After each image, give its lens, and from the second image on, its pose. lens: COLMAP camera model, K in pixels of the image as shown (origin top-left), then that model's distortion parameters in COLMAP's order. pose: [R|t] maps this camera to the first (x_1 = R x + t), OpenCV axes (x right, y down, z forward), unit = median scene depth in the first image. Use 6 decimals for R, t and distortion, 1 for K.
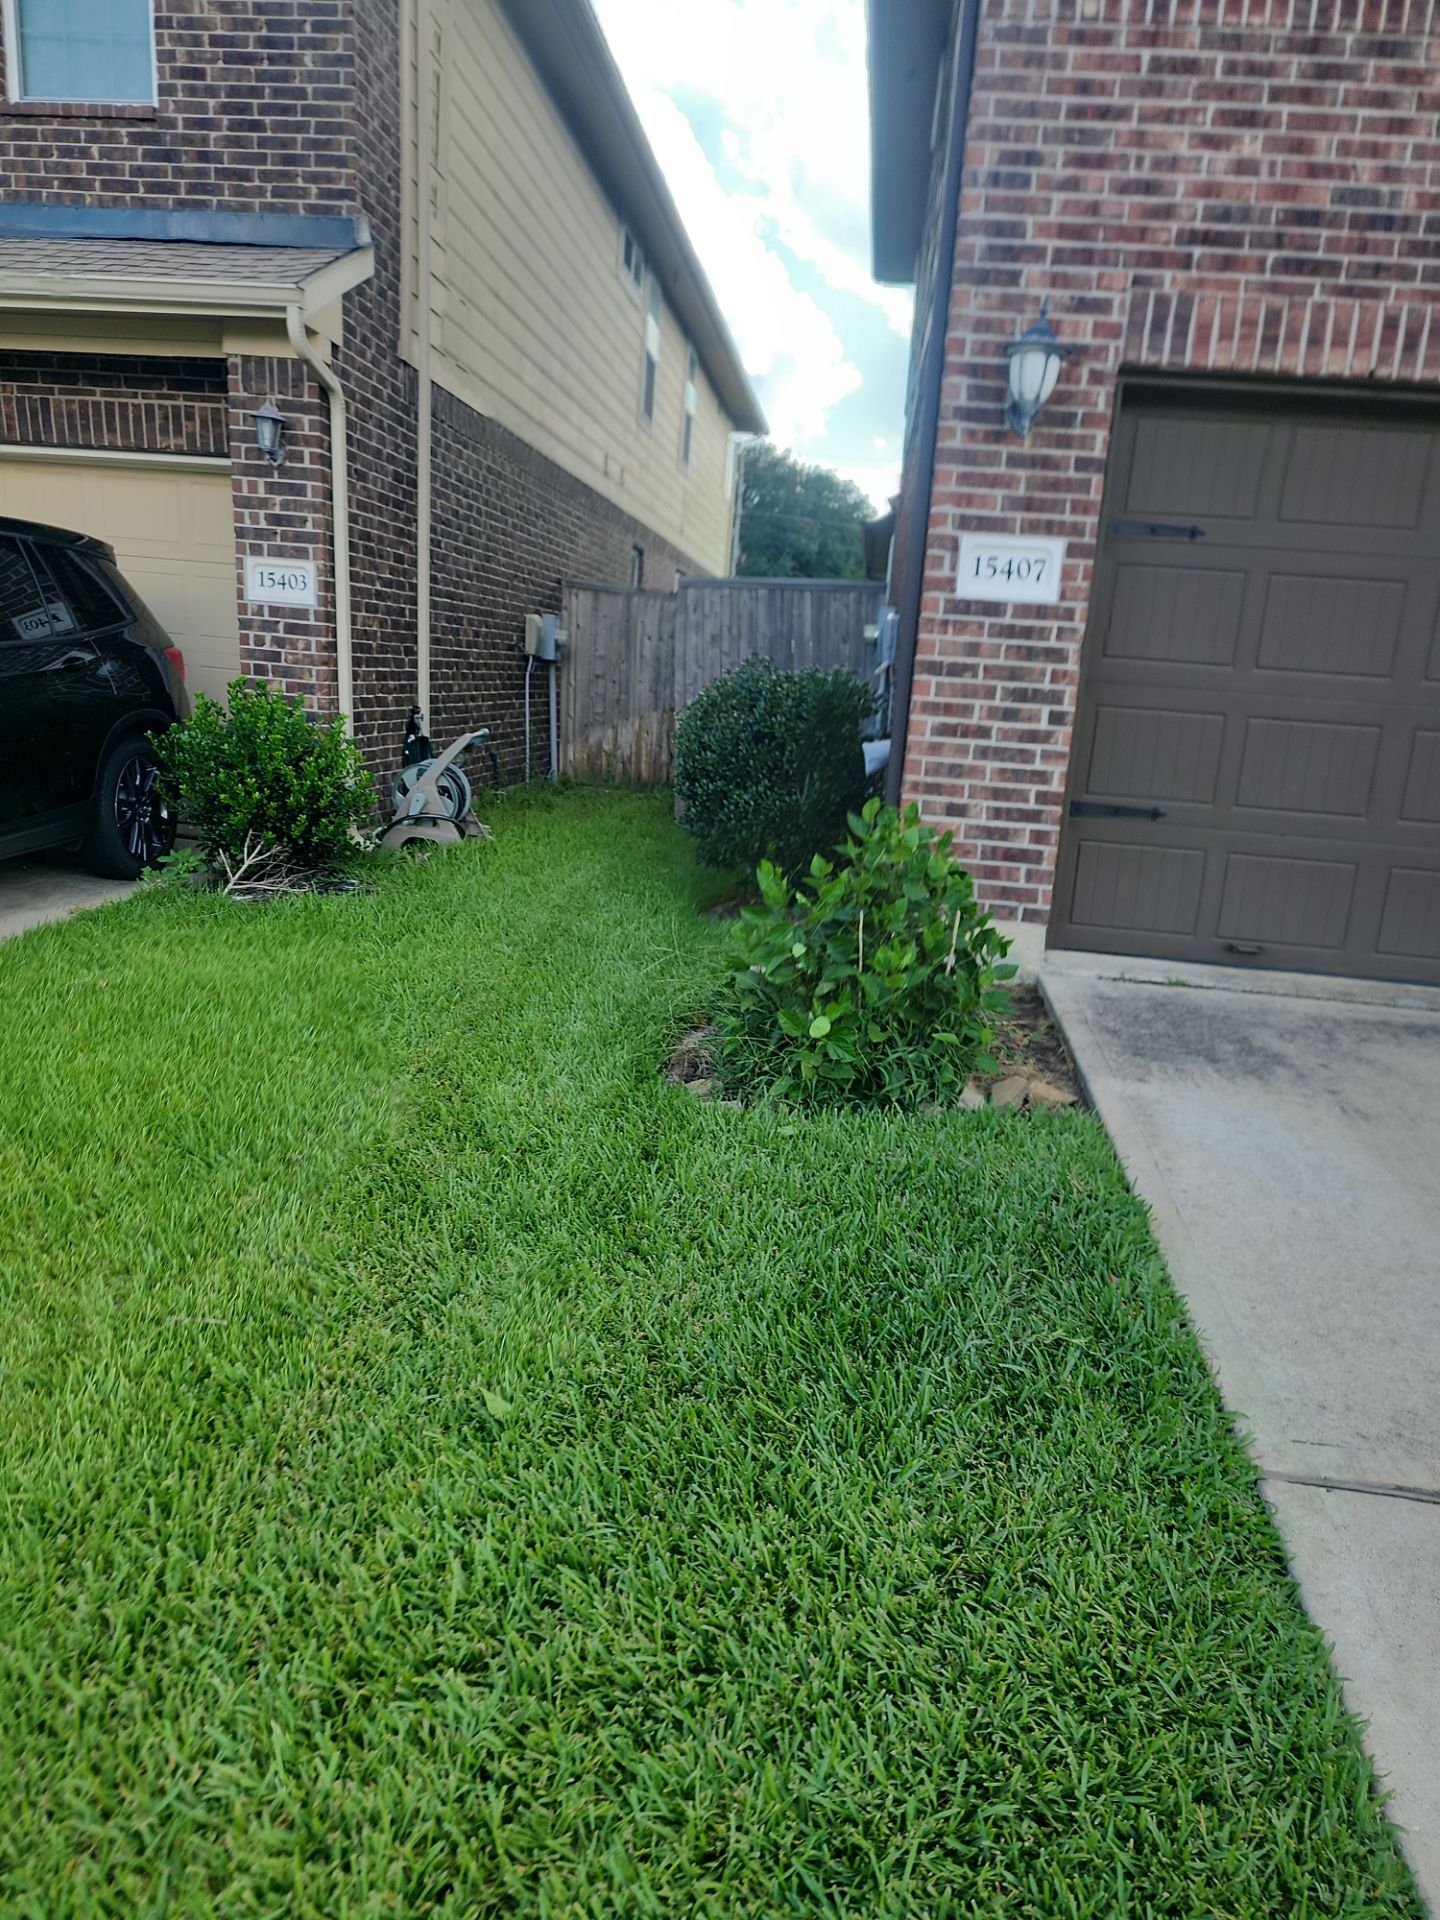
lens RADIAL K [[1446.3, 0, 717.5], [0, 1446.3, 938.9], [0, 0, 1]] dist [0.045032, -0.057994]
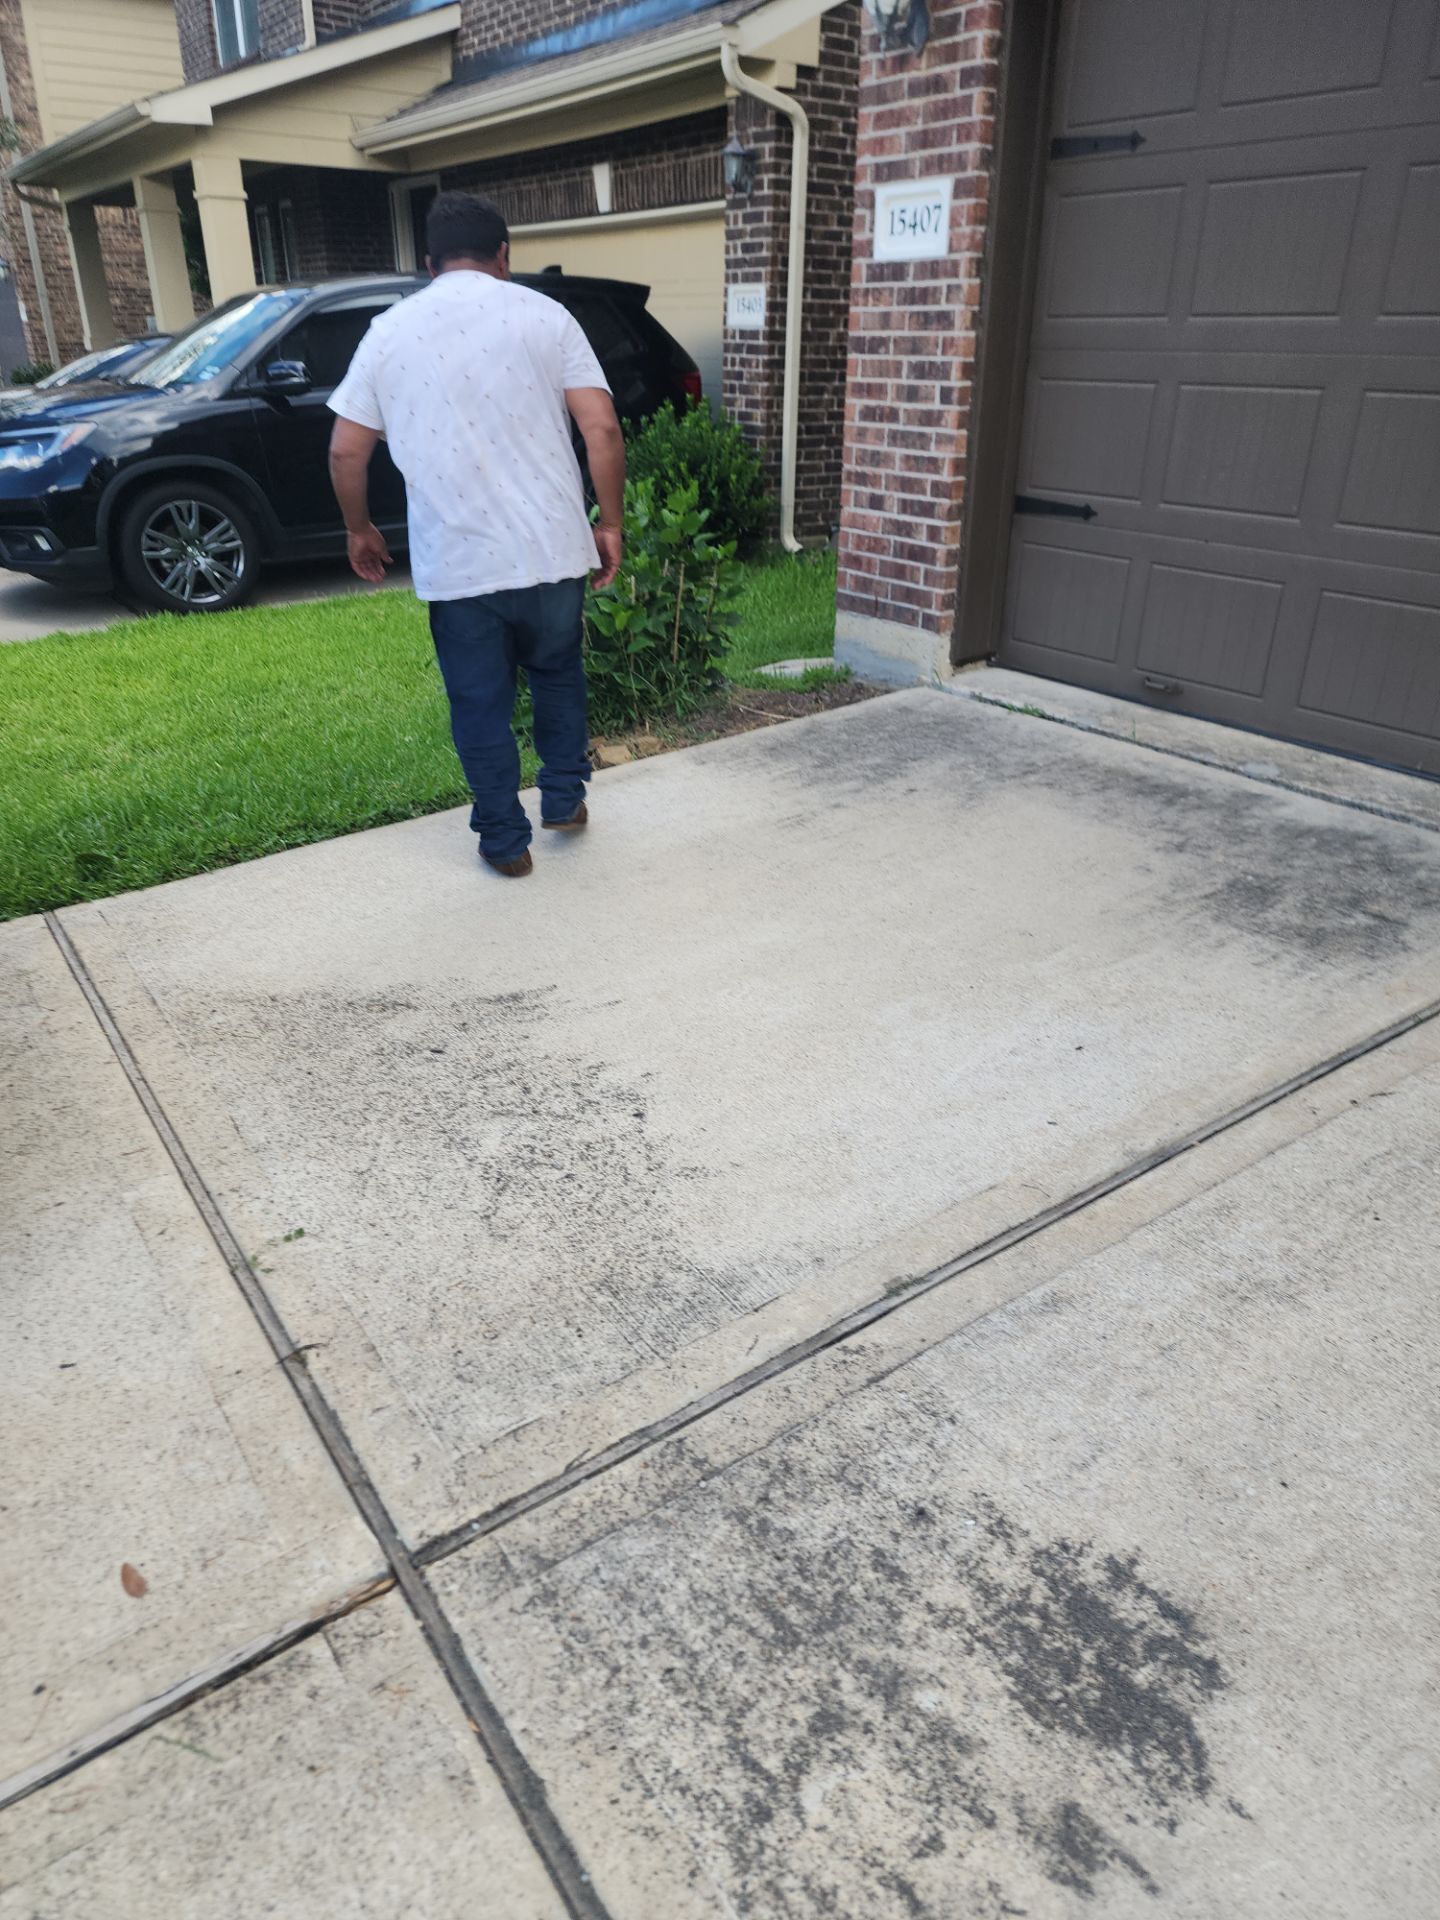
lens RADIAL K [[1366.7, 0, 697.3], [0, 1366.7, 958.1], [0, 0, 1]] dist [0.083822, -0.077544]
pose [[0.641526, 0.254477, -0.723662, 0.849436], [-0.115620, 0.964671, 0.236731, 0.000933], [0.758338, -0.068199, 0.648284, 0.292164]]
